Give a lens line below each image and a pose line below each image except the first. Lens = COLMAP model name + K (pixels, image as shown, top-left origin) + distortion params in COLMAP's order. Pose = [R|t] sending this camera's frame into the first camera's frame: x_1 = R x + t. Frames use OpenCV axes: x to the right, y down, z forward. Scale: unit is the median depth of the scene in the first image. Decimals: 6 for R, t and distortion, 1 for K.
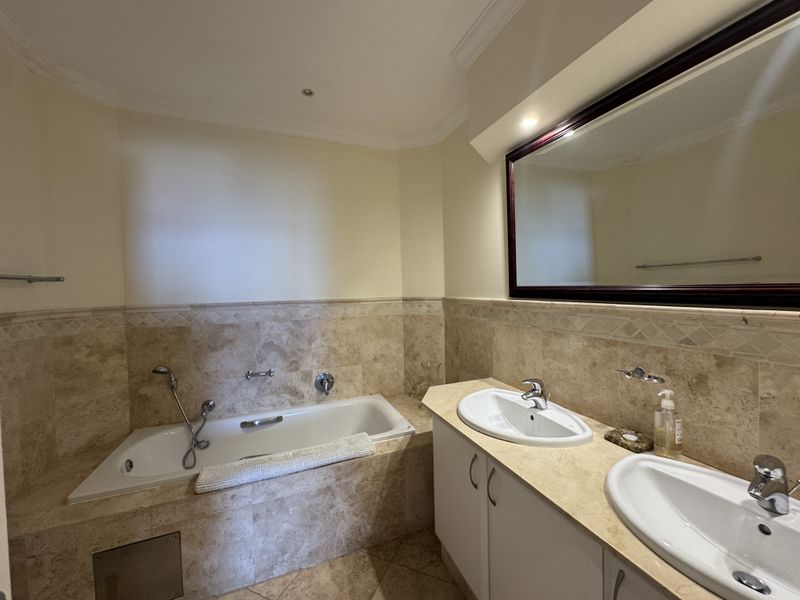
lens RADIAL K [[318.7, 0, 401.9], [0, 318.7, 299.0], [0, 0, 1]] dist [-0.002485, 0.000137]
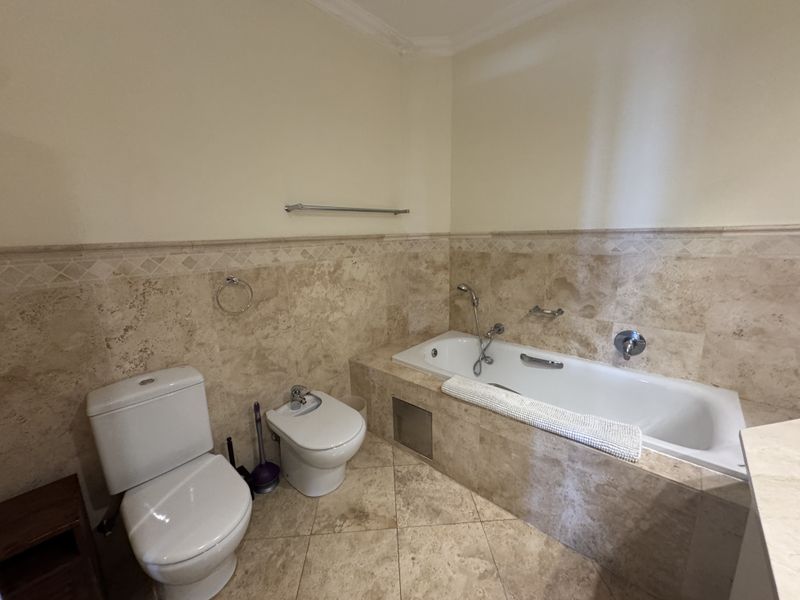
lens RADIAL K [[318.7, 0, 401.1], [0, 318.7, 298.7], [0, 0, 1]] dist [-0.002485, 0.000137]
pose [[0.442366, 0.190970, -0.876266, 0.188074], [-0.013662, 0.978387, 0.206329, 0.020923], [0.896731, -0.079301, 0.435414, 0.269315]]
